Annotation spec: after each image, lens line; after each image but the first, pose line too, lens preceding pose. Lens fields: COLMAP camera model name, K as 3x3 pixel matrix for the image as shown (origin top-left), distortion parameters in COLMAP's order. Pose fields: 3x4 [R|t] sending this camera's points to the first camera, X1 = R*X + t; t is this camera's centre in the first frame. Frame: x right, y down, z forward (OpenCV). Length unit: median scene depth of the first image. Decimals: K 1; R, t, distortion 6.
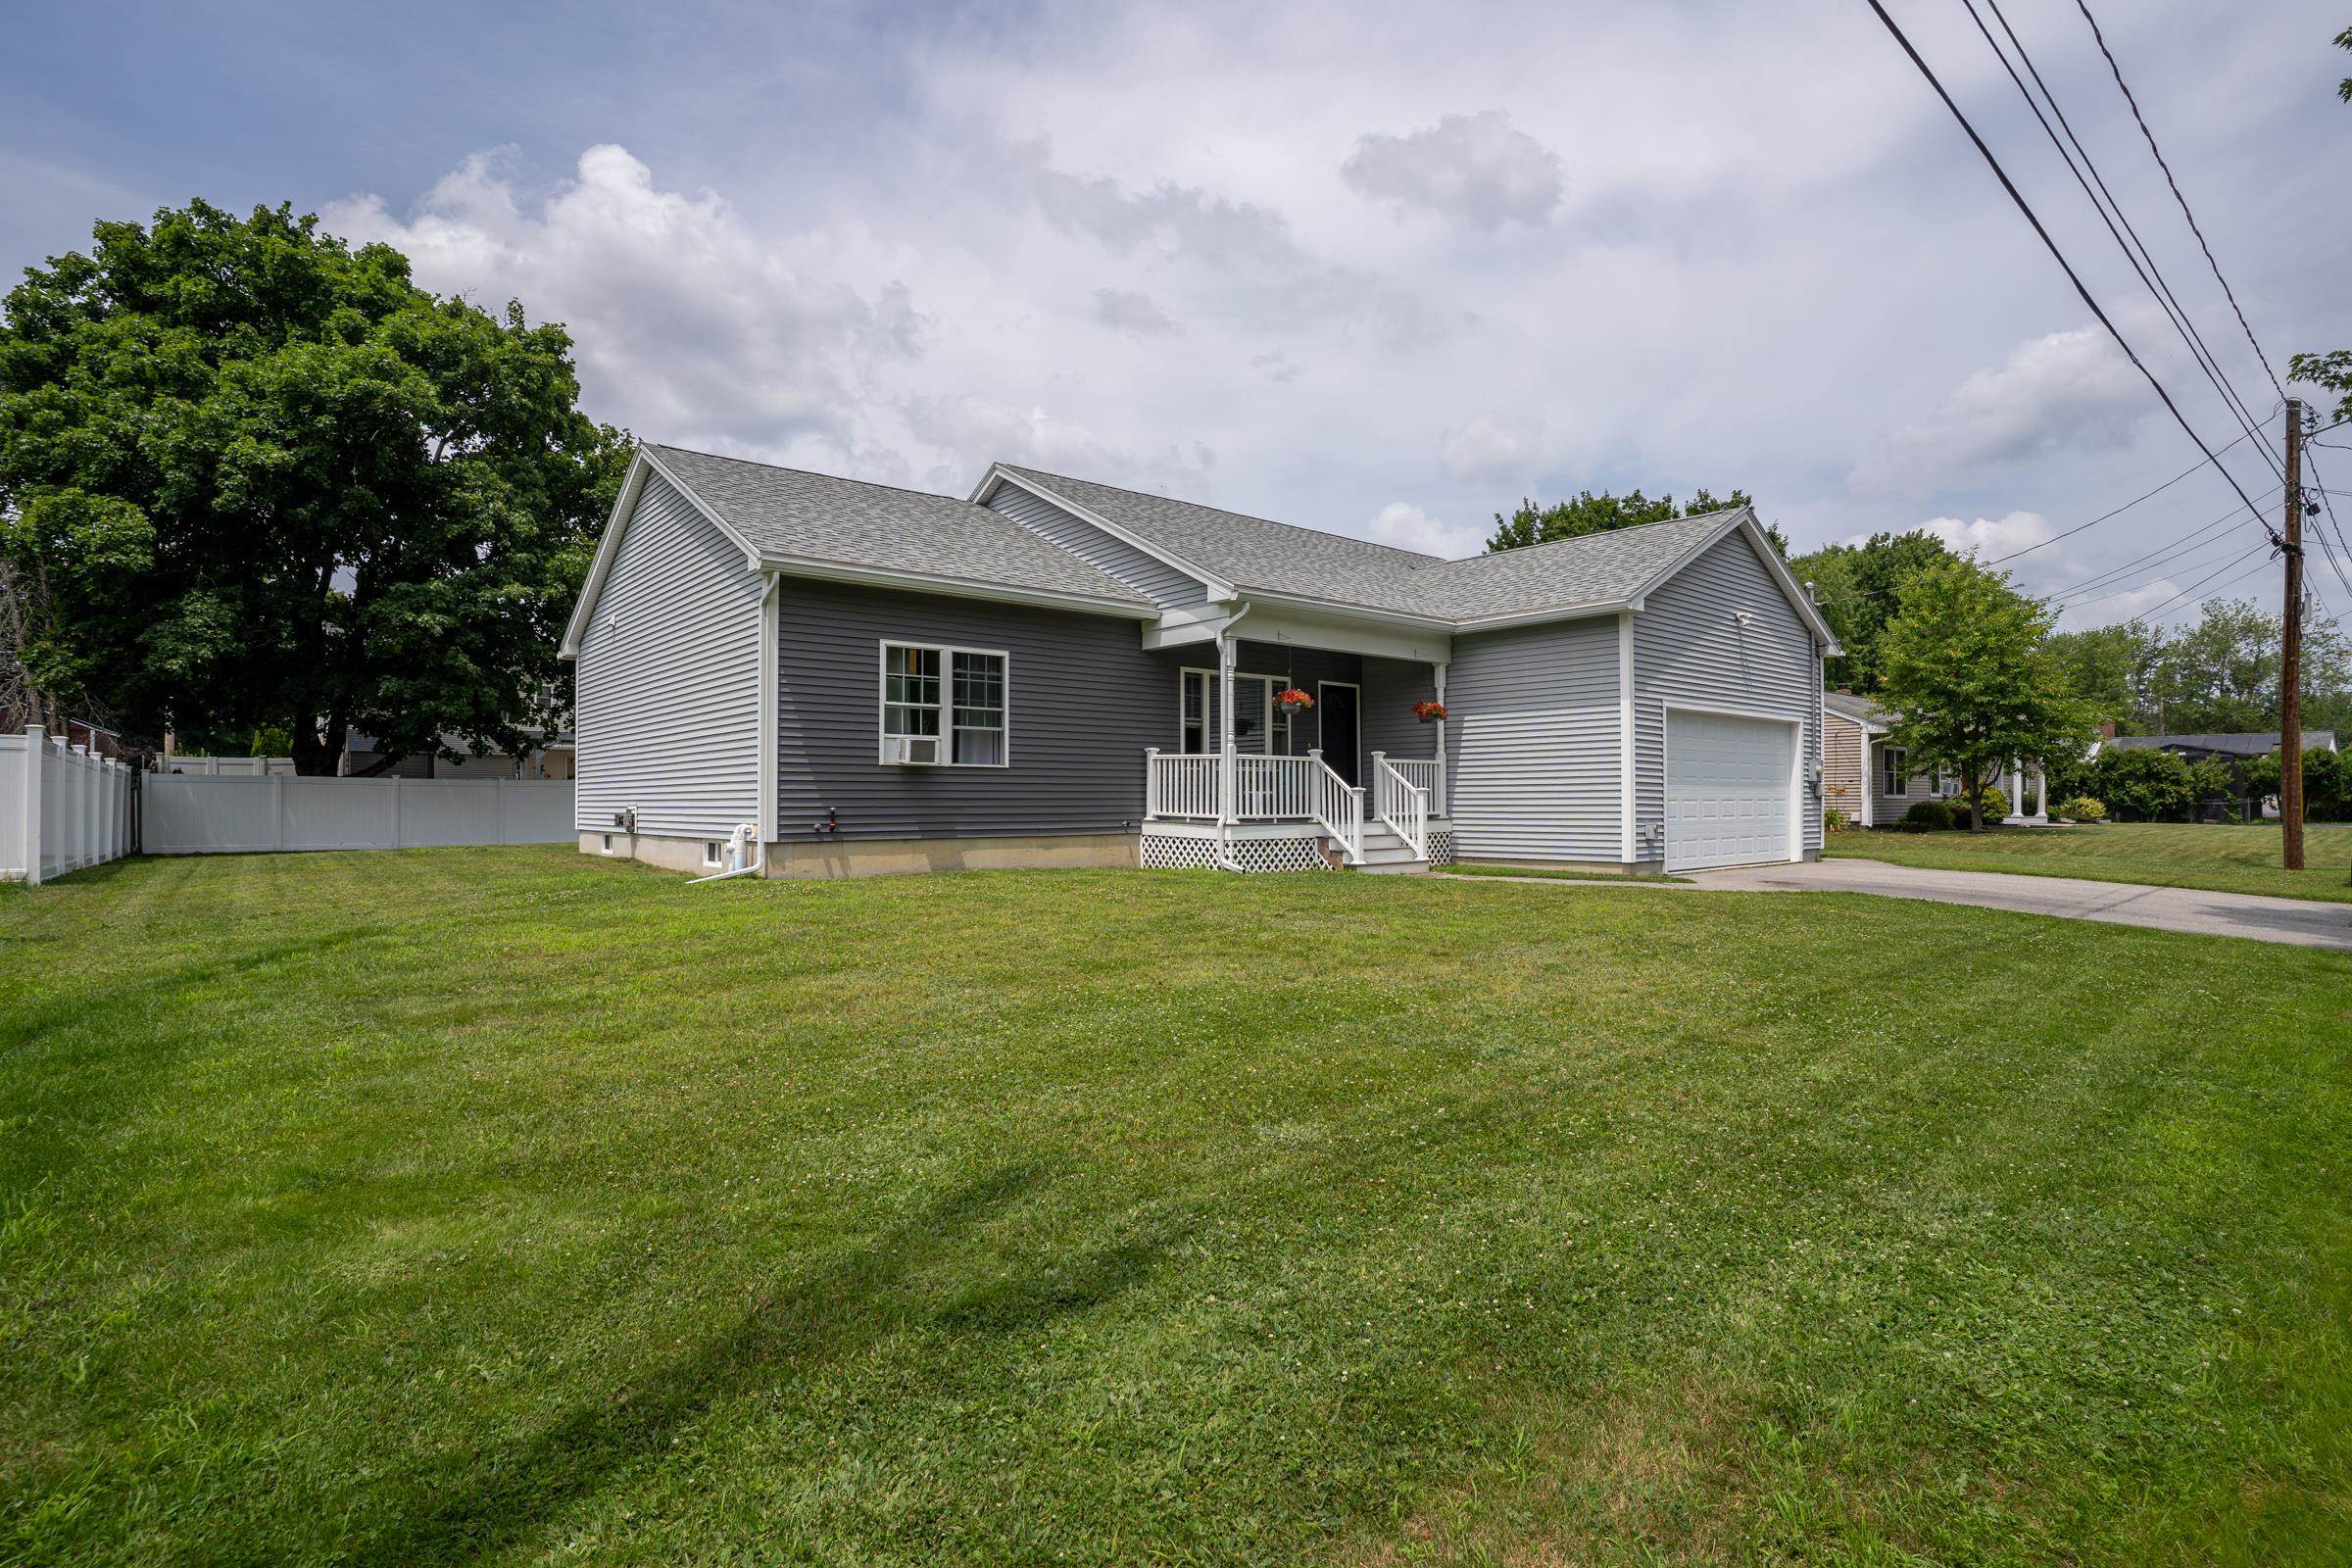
lens RADIAL K [[1125.9, 0, 1186.6], [0, 1125.9, 779.0], [0, 0, 1]] dist [-0.035797, -0.000399]
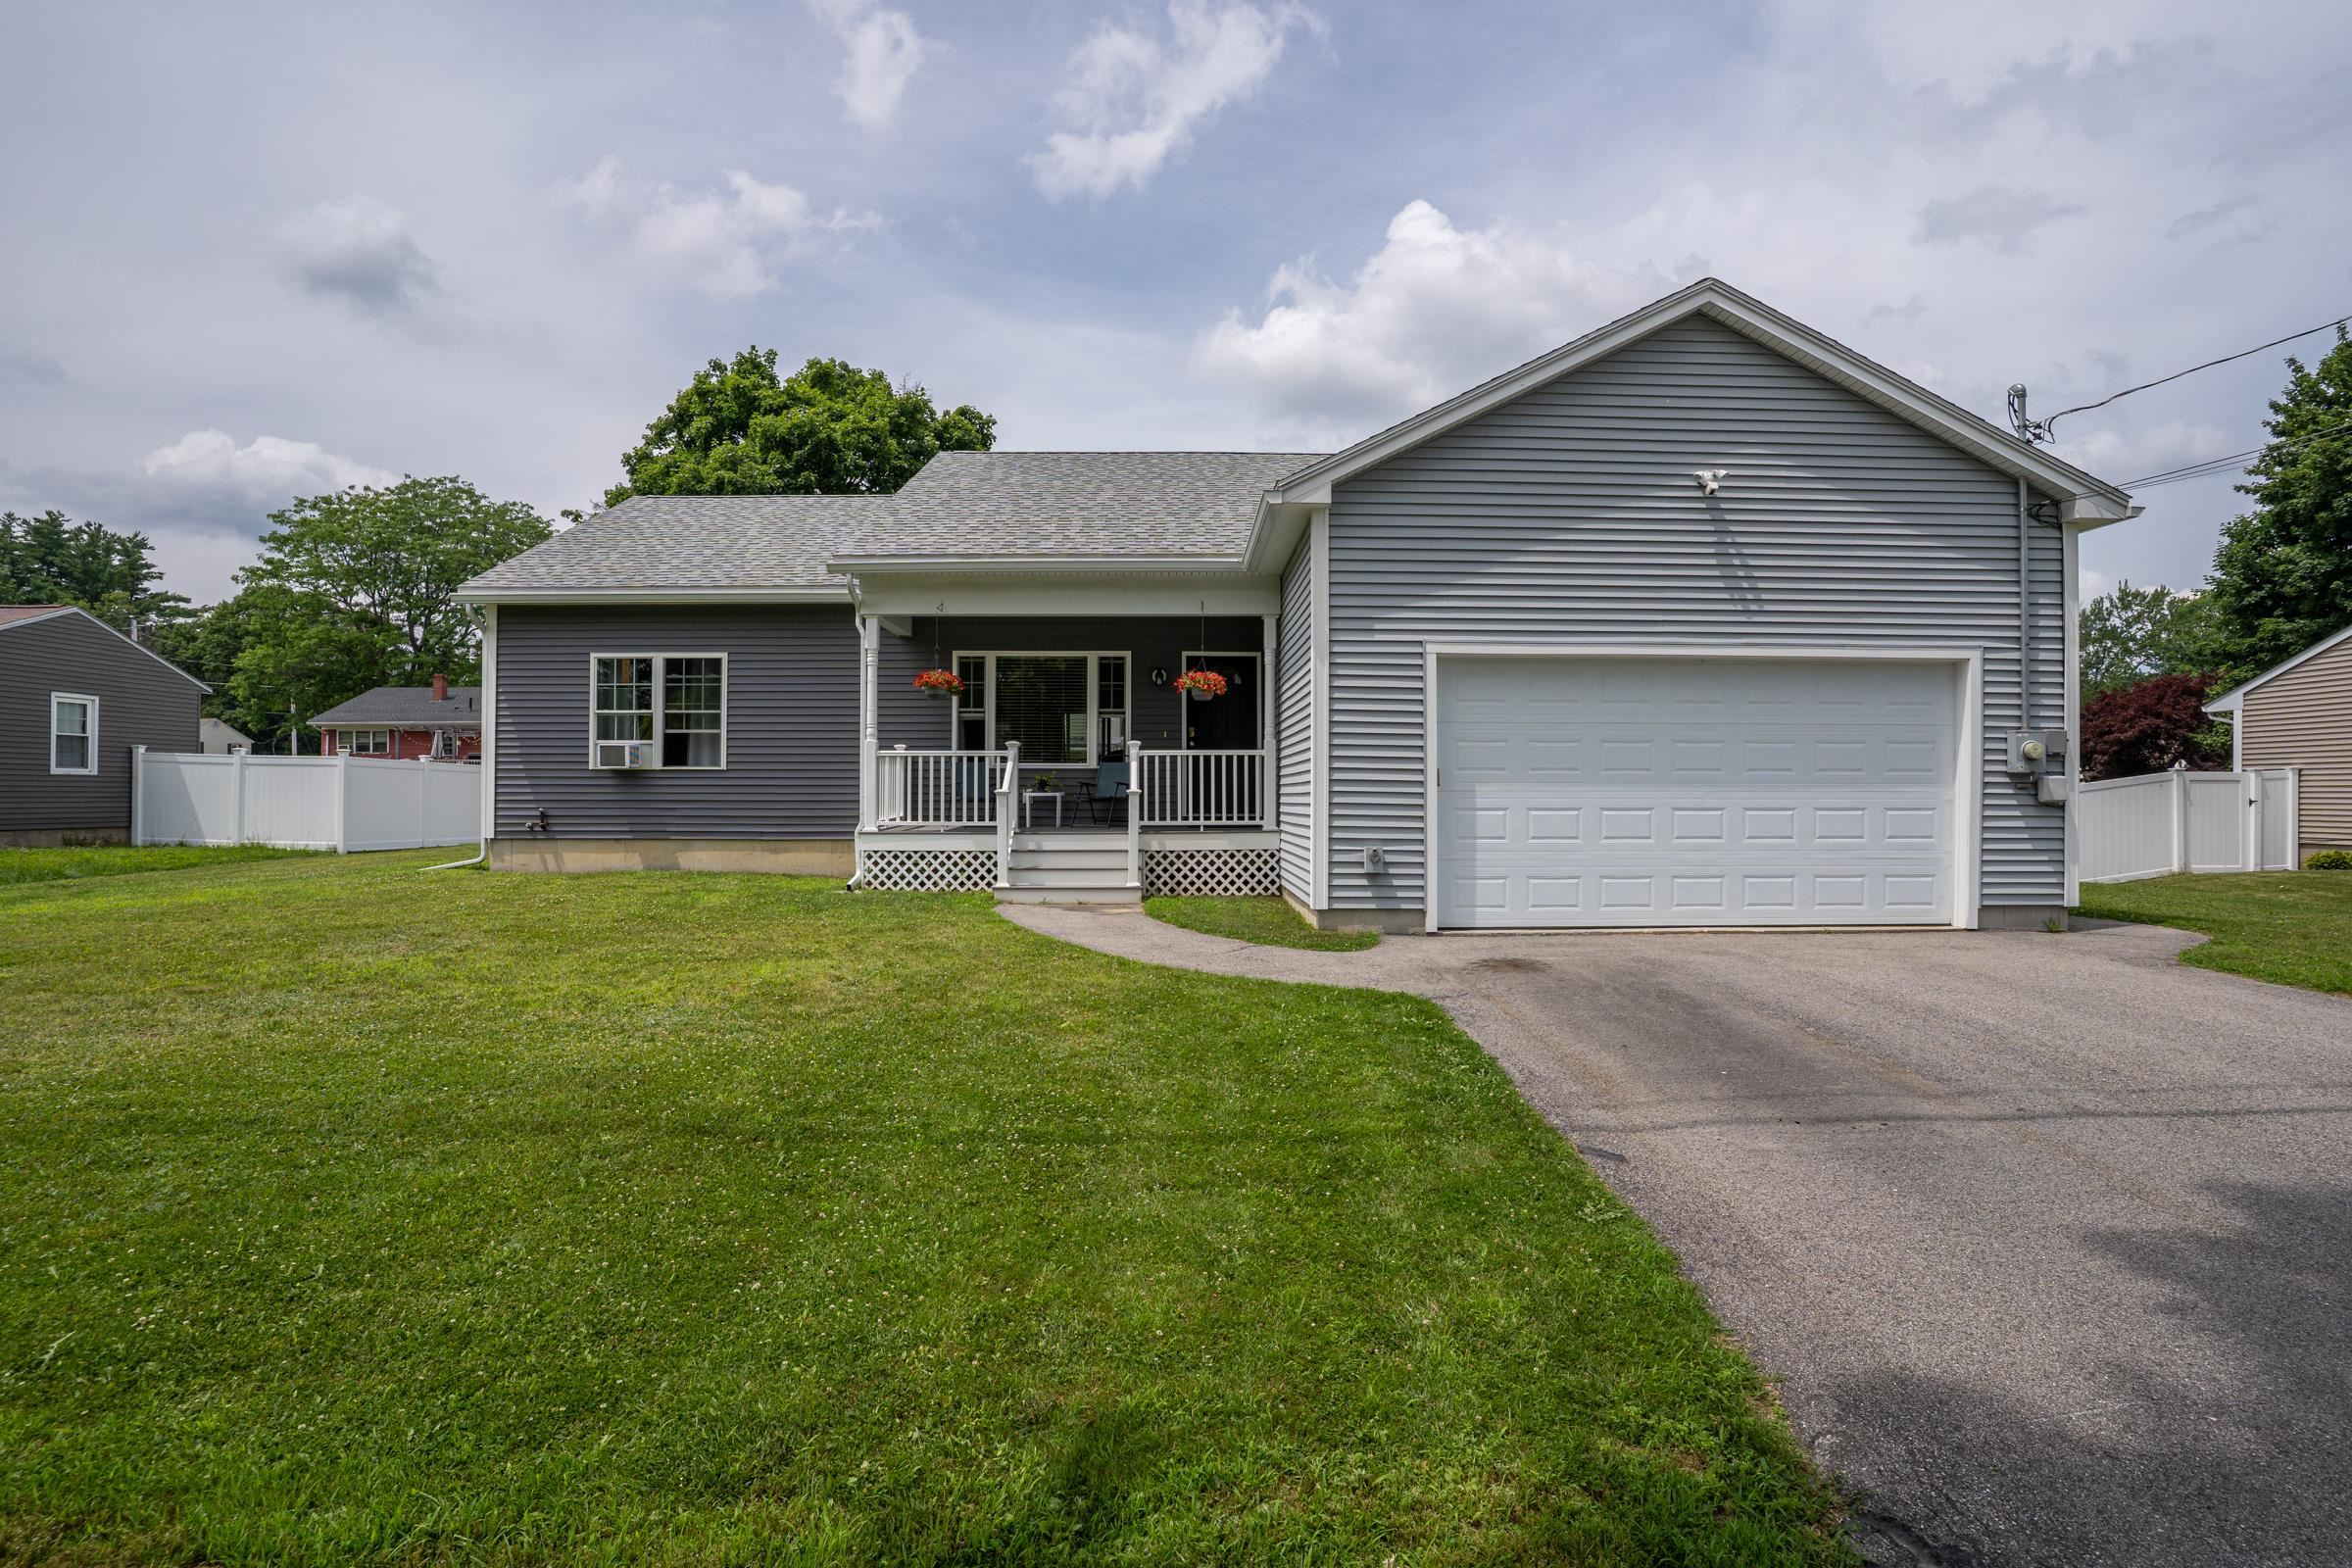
lens RADIAL K [[1125.9, 0, 1179.3], [0, 1125.9, 786.7], [0, 0, 1]] dist [-0.035797, -0.000399]
pose [[0.774468, -0.001883, -0.632611, 0.769694], [0.009215, 0.999923, 0.008304, 0.000458], [0.632547, -0.012261, 0.774425, 0.481441]]
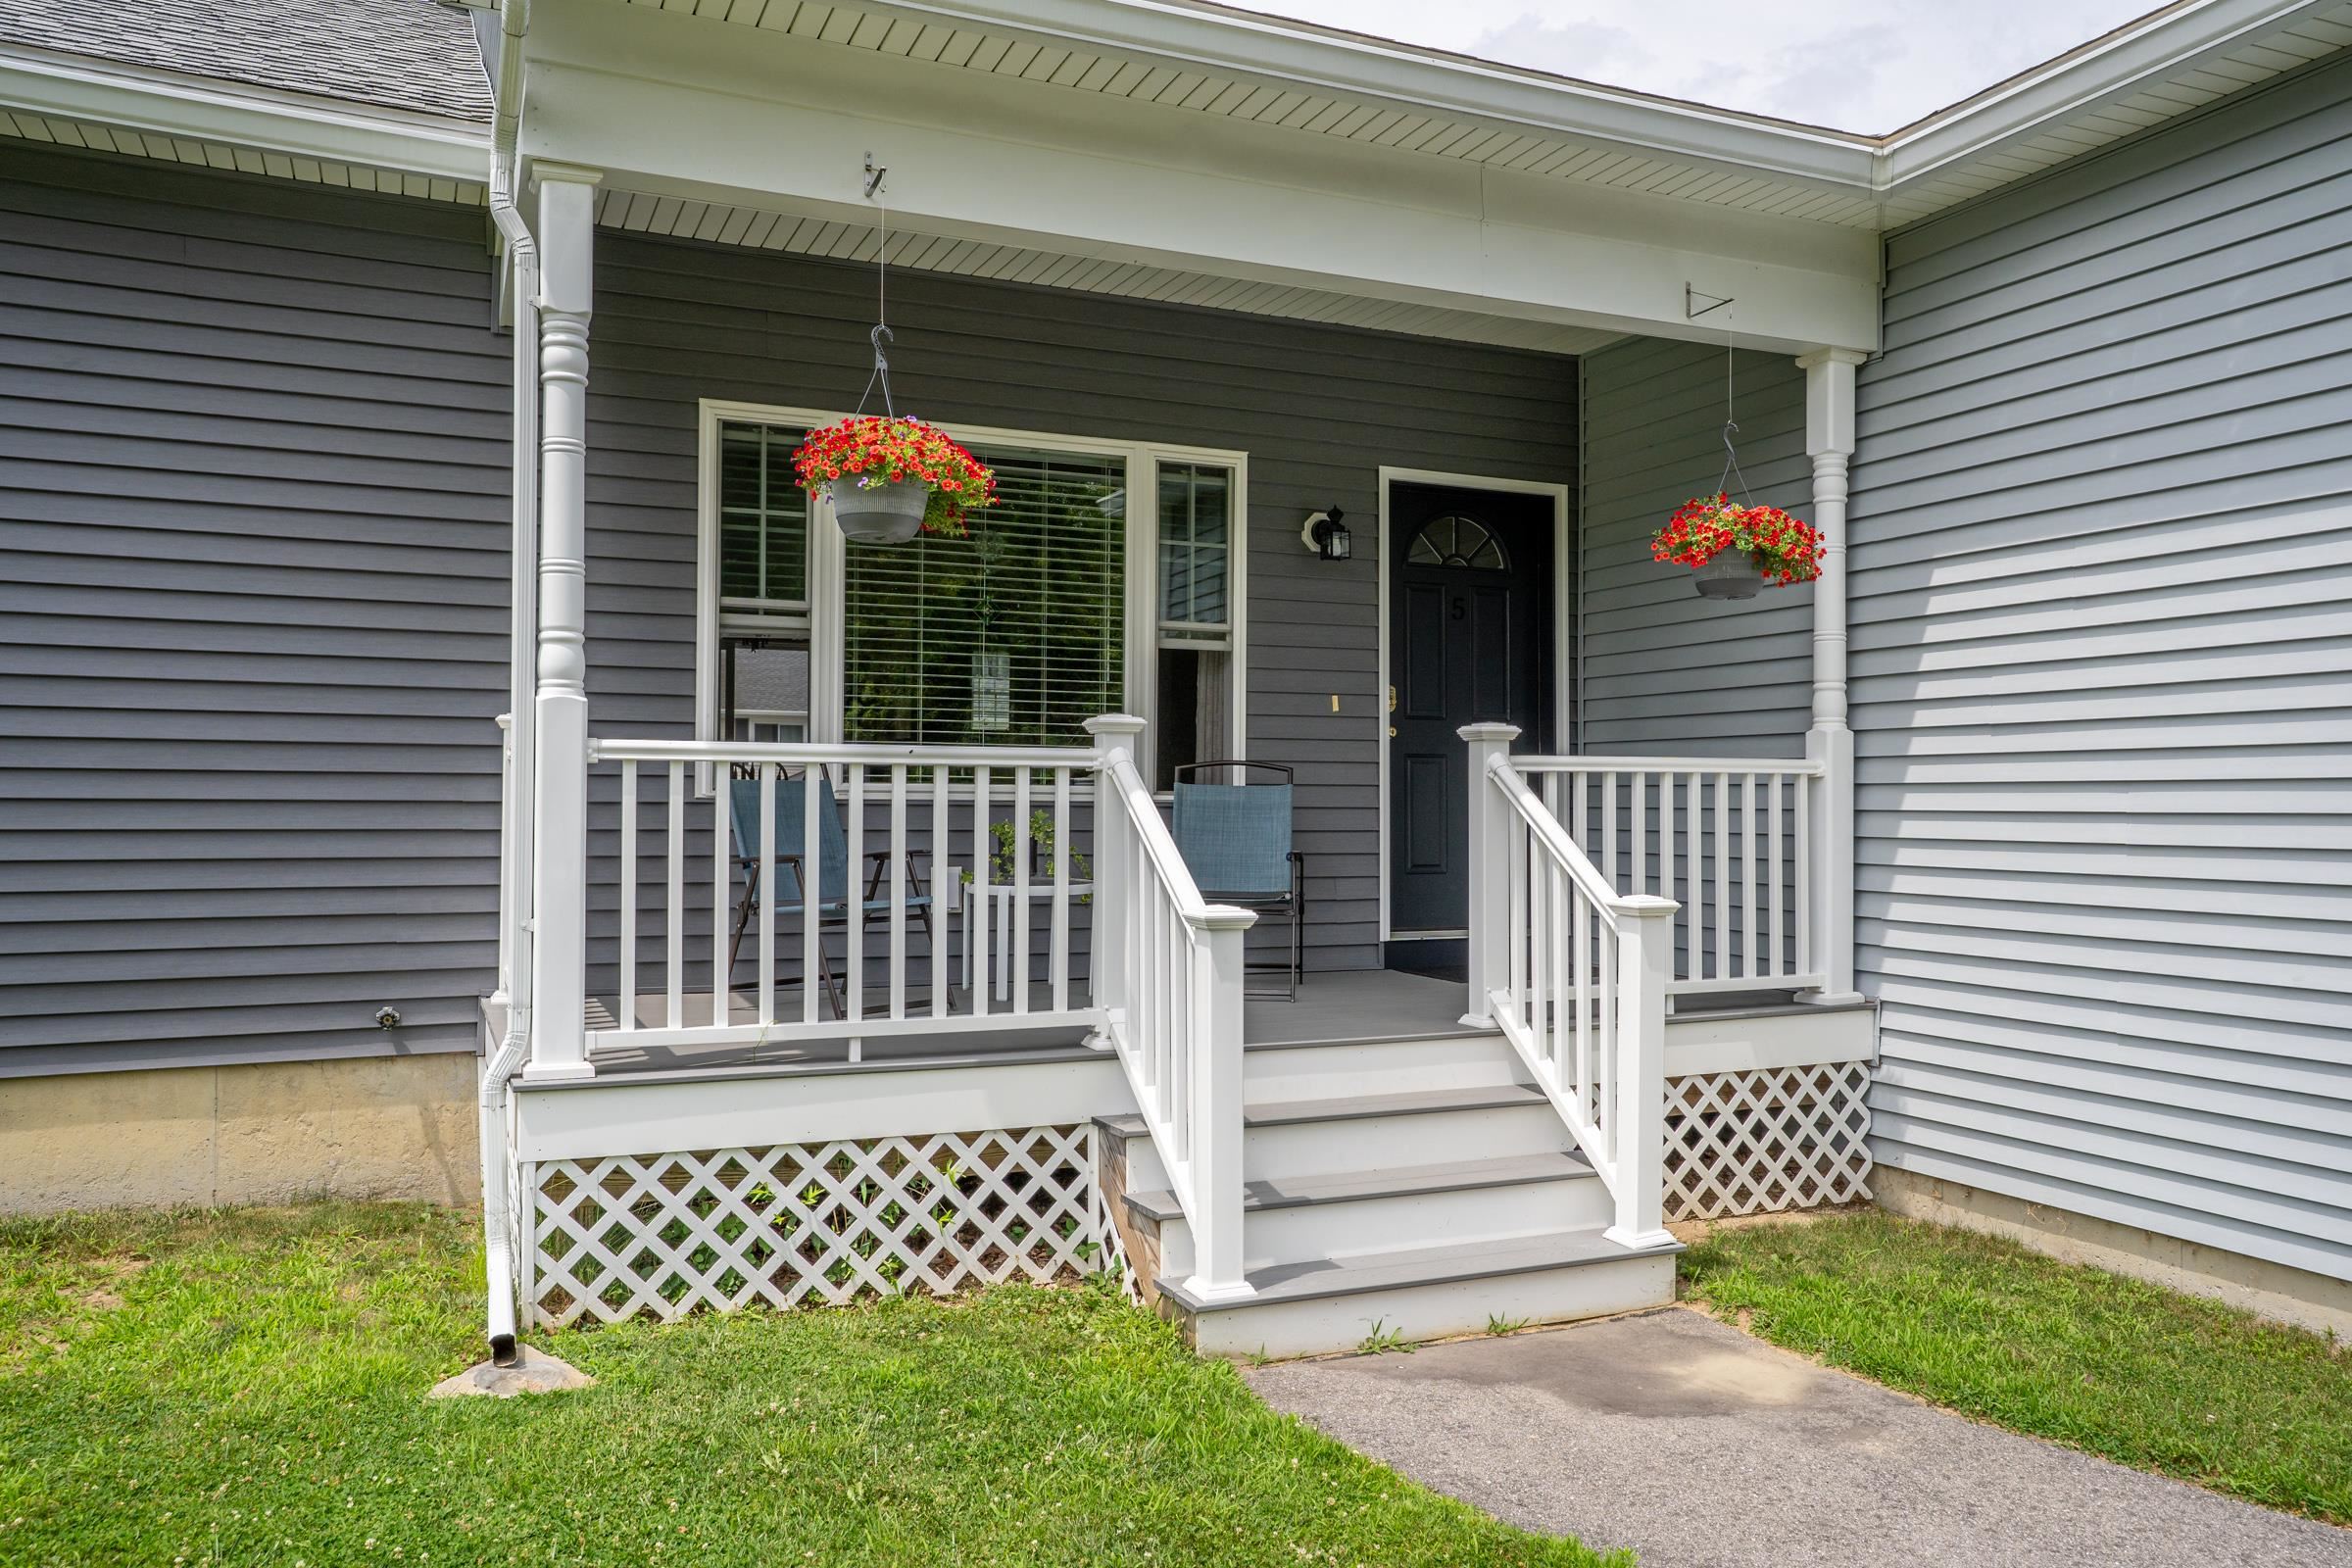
lens RADIAL K [[1732.7, 0, 1182.6], [0, 1732.7, 800.2], [0, 0, 1]] dist [0.005983, 0.000481]
pose [[0.959520, 0.003028, -0.281623, 0.237684], [0.000104, 0.999938, 0.011107, -0.014390], [0.281639, -0.010686, 0.959461, 0.727796]]
